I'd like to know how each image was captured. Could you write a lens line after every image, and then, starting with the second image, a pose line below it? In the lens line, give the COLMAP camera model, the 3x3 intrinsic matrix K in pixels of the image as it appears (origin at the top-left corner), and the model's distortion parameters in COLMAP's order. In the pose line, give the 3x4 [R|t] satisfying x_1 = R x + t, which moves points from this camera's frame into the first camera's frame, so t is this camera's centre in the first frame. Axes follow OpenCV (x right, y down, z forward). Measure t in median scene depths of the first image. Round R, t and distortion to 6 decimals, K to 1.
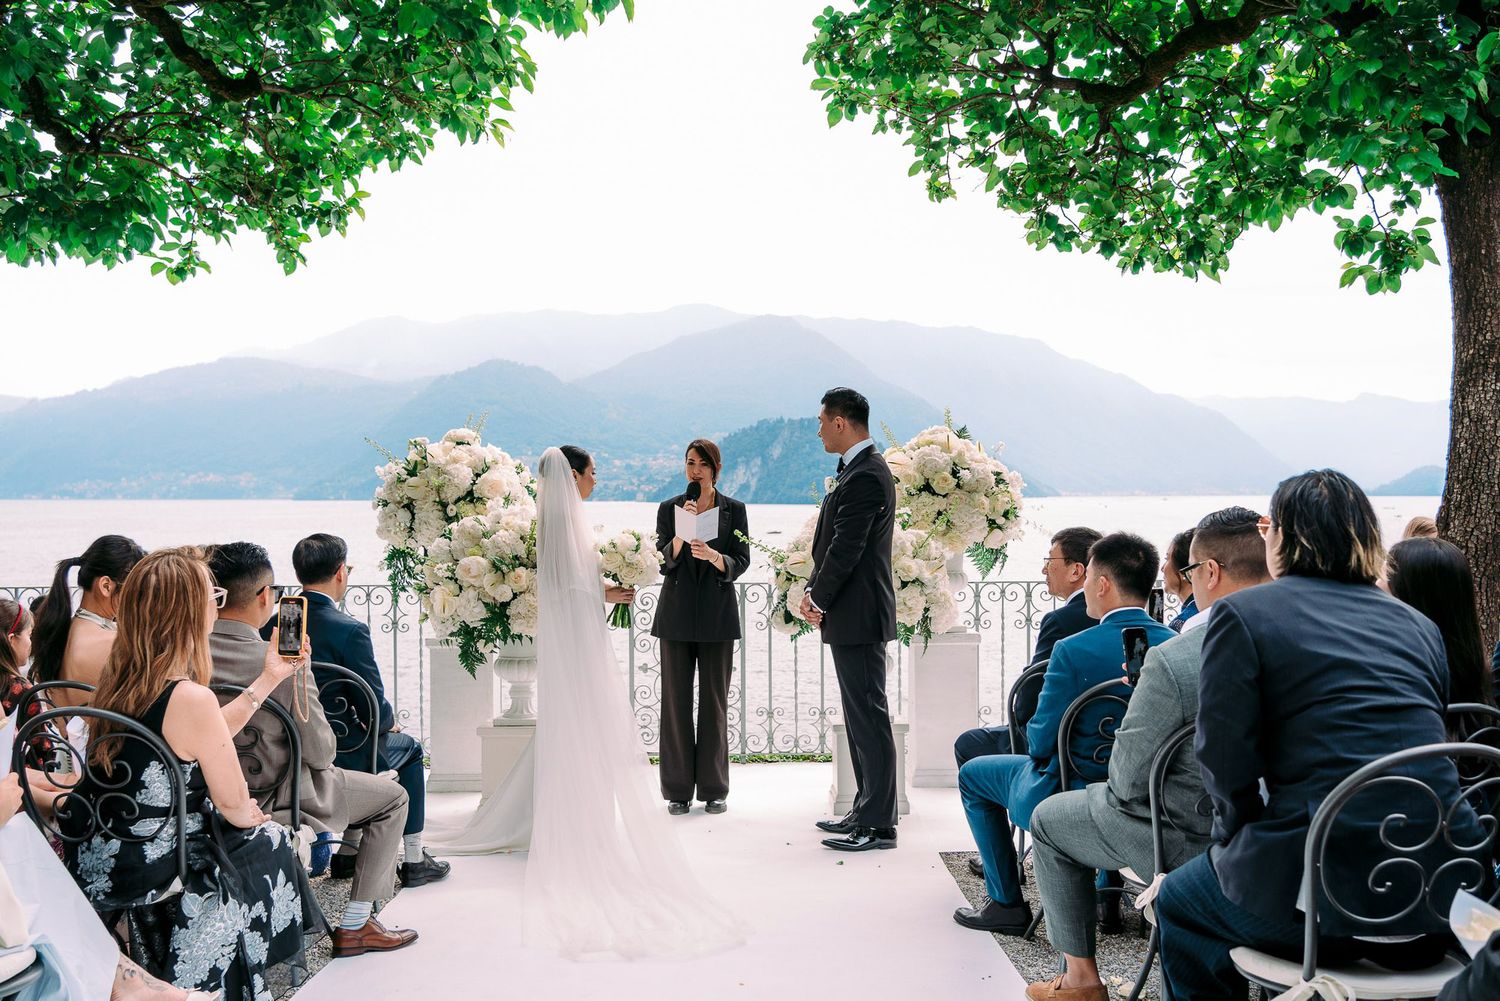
lens RADIAL K [[1624.0, 0, 755.7], [0, 1624.0, 494.3], [0, 0, 1]] dist [-0.007154, 0.000000]
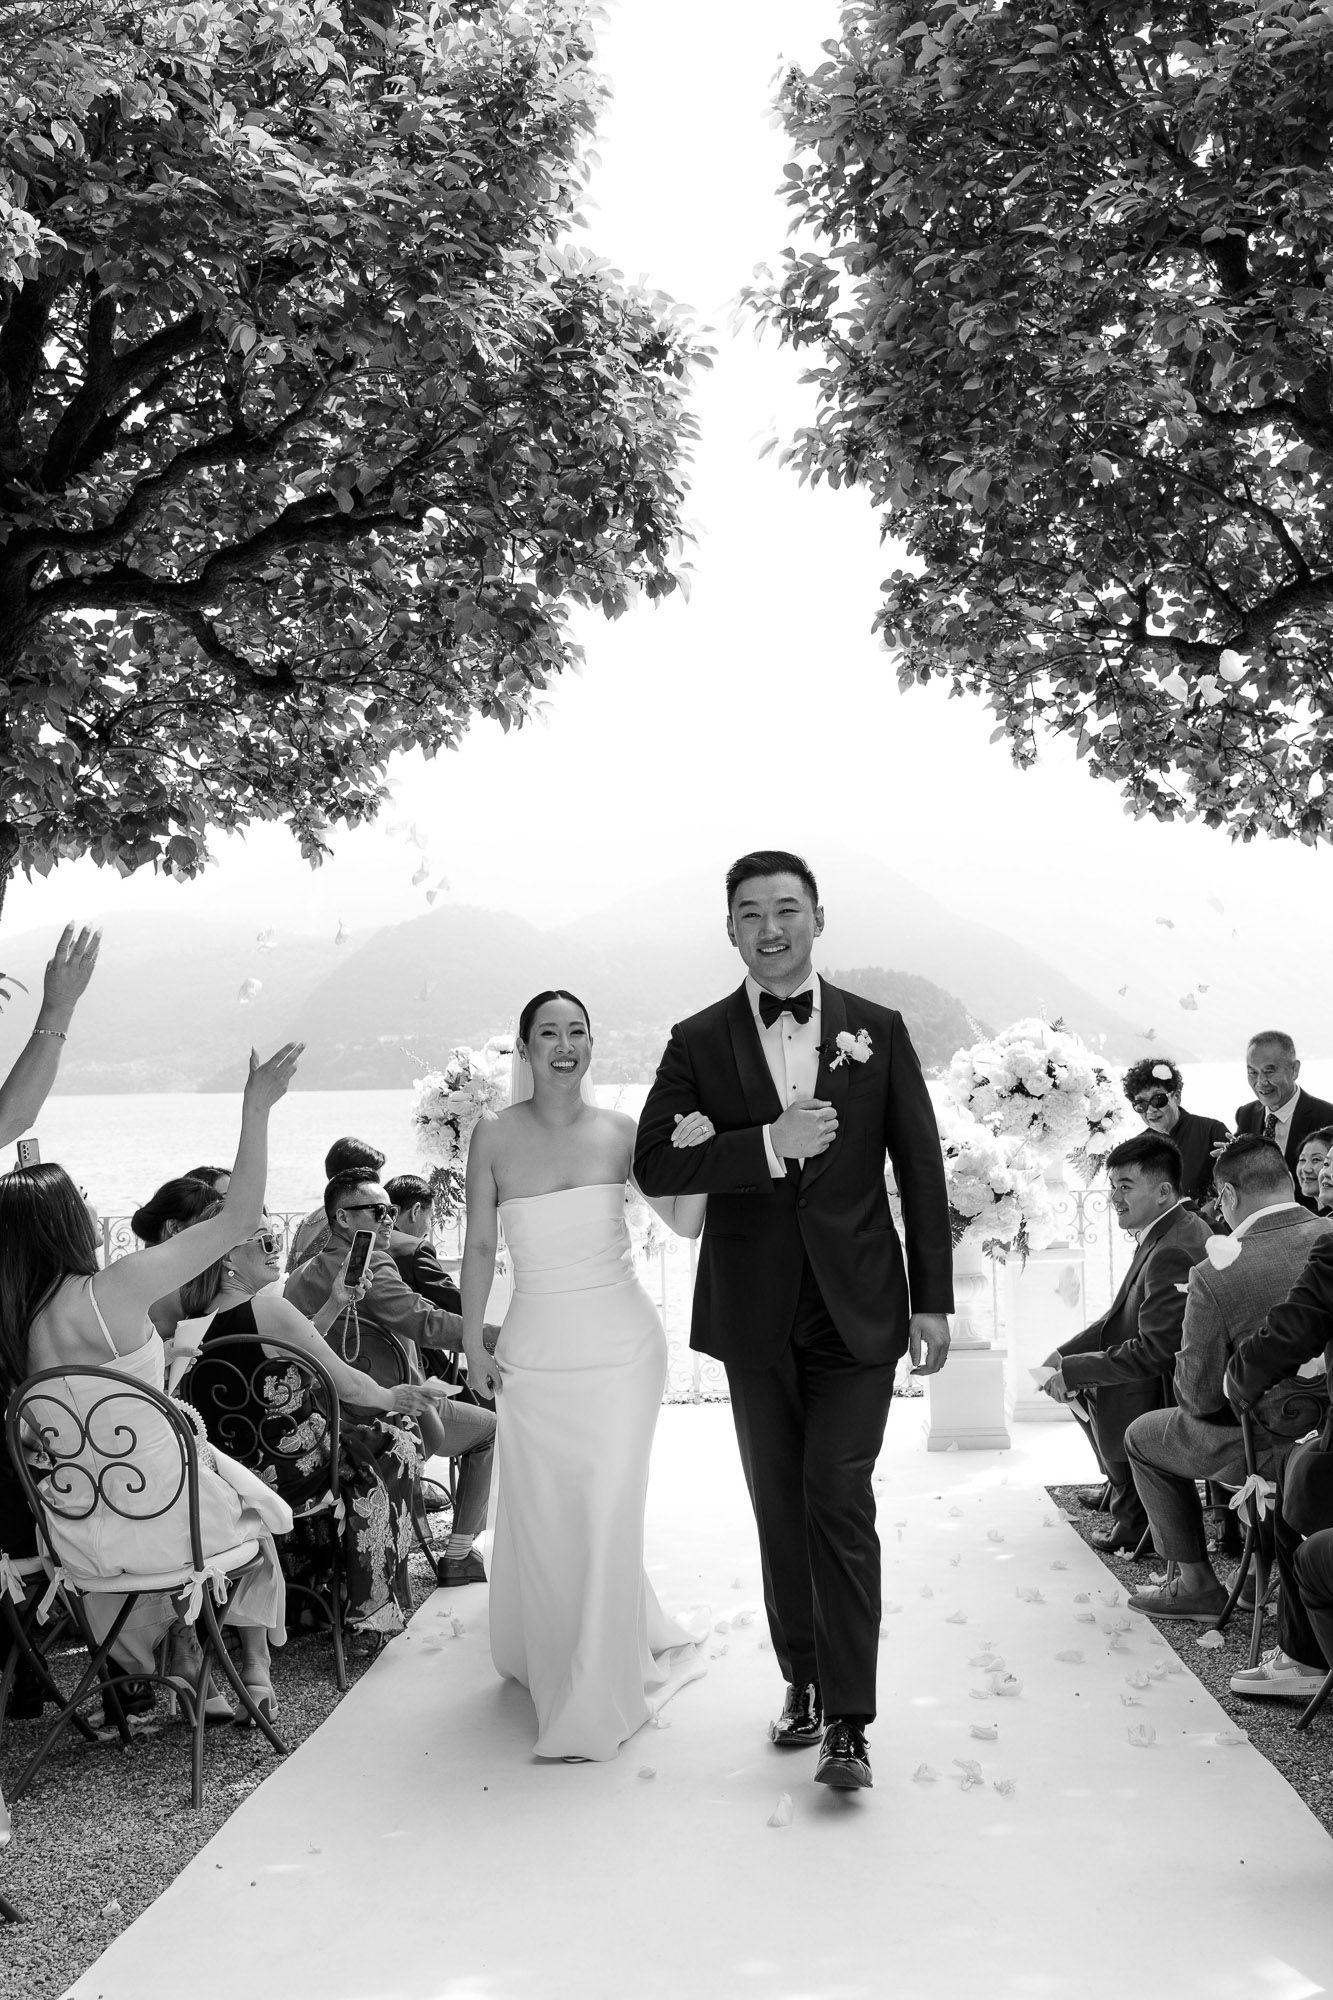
lens RADIAL K [[2165.4, 0, 698.7], [0, 2165.4, 986.1], [0, 0, 1]] dist [-0.007154, 0.000000]
pose [[0.998519, -0.026621, -0.047447, -0.014332], [0.025052, 0.999130, -0.033347, -0.024910], [0.048293, 0.032109, 0.998317, -0.210868]]
